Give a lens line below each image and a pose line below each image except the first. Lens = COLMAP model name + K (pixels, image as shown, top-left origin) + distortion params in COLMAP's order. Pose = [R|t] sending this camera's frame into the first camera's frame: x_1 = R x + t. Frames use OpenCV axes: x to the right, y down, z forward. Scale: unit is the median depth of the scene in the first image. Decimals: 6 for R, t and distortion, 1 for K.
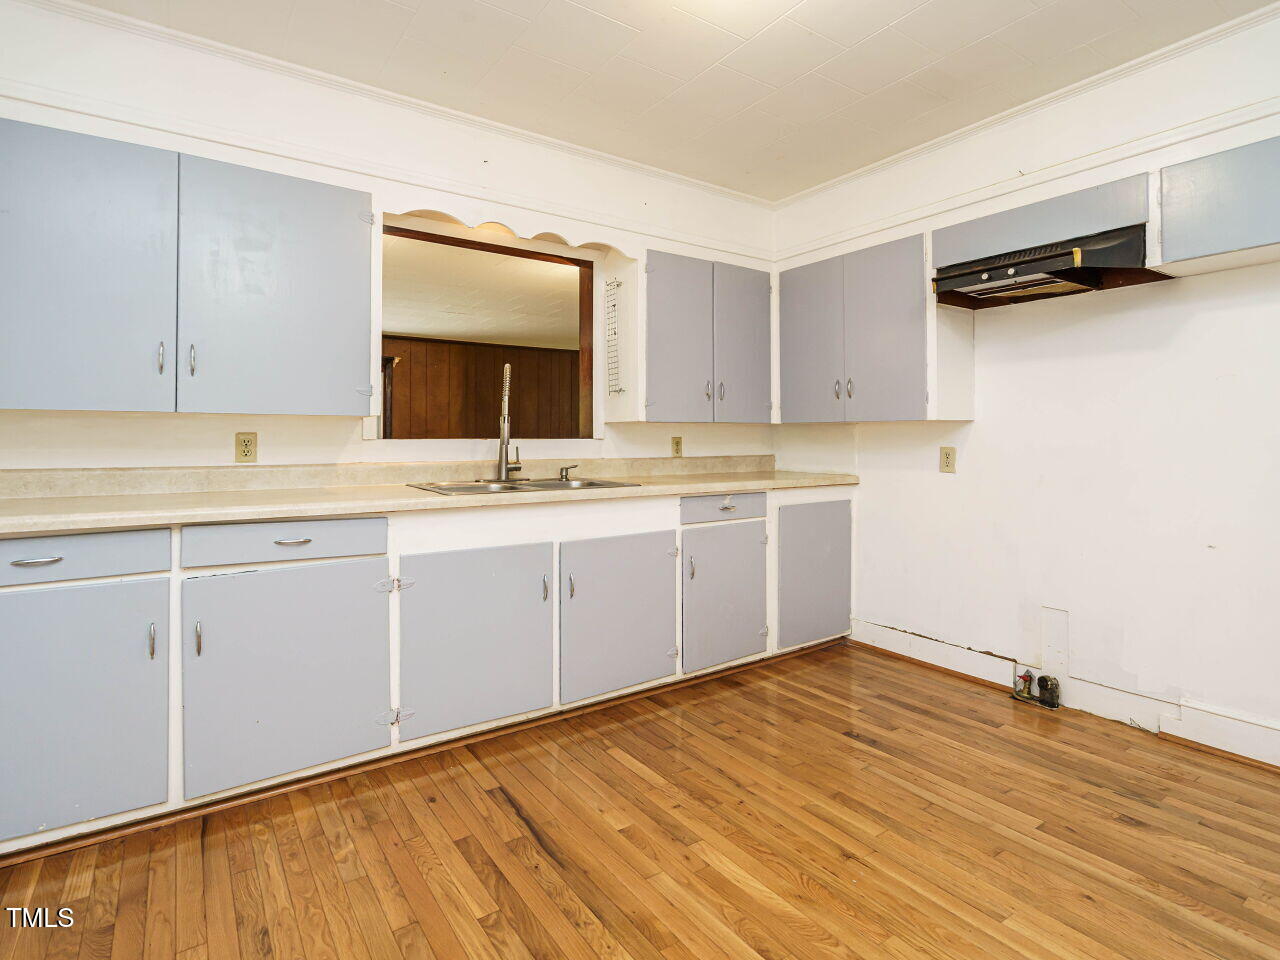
lens RADIAL K [[667.0, 0, 636.1], [0, 667.0, 456.7], [0, 0, 1]] dist [-0.003421, -0.000038]
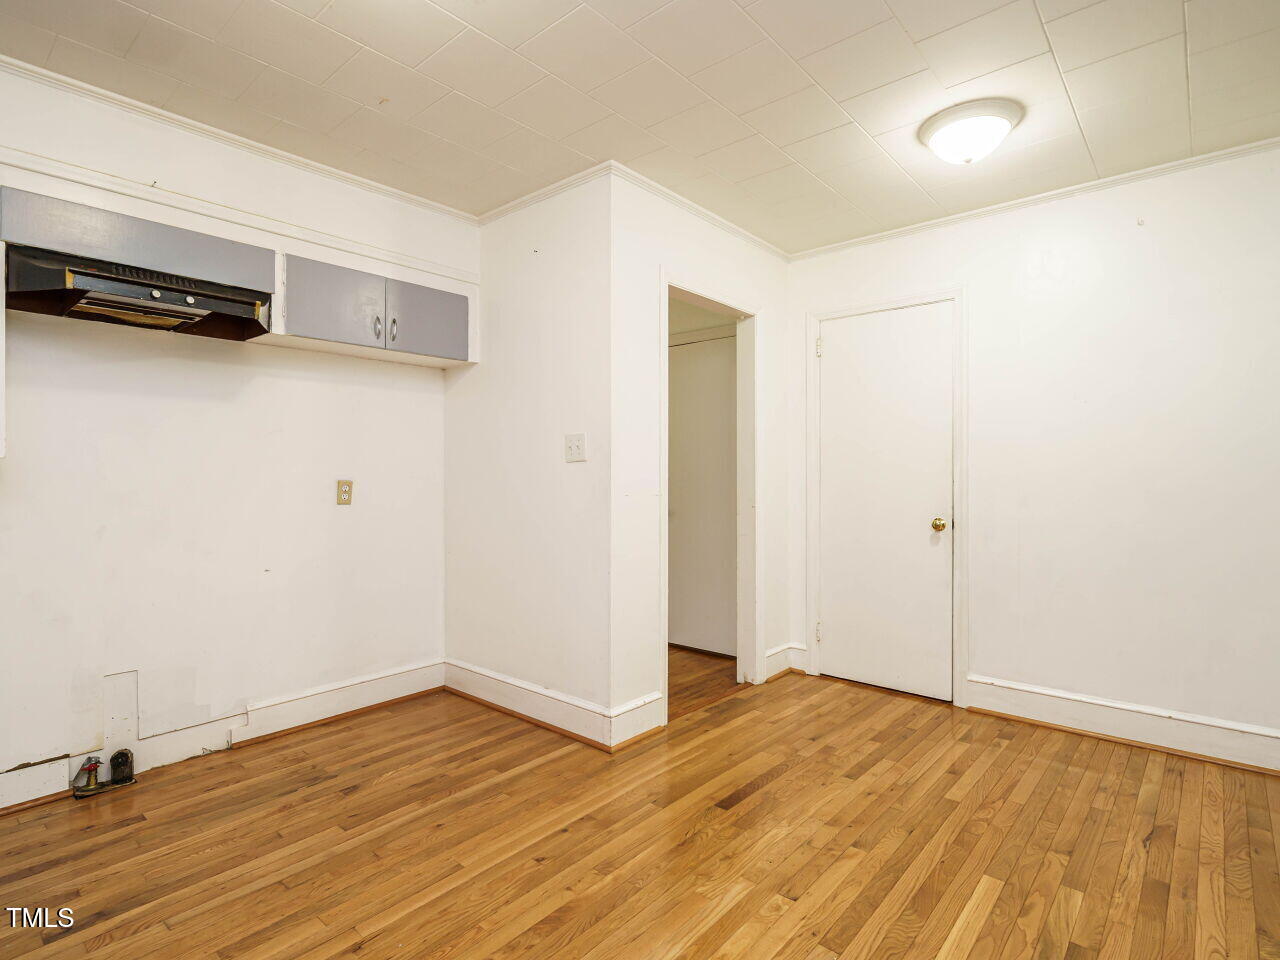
lens RADIAL K [[662.9, 0, 659.5], [0, 662.9, 480.7], [0, 0, 1]] dist [0.000972, 0.000522]
pose [[-0.266116, -0.008842, 0.963900, -0.500448], [0.029849, 0.999403, 0.017409, -0.025996], [-0.963479, 0.033404, -0.265693, 0.636740]]
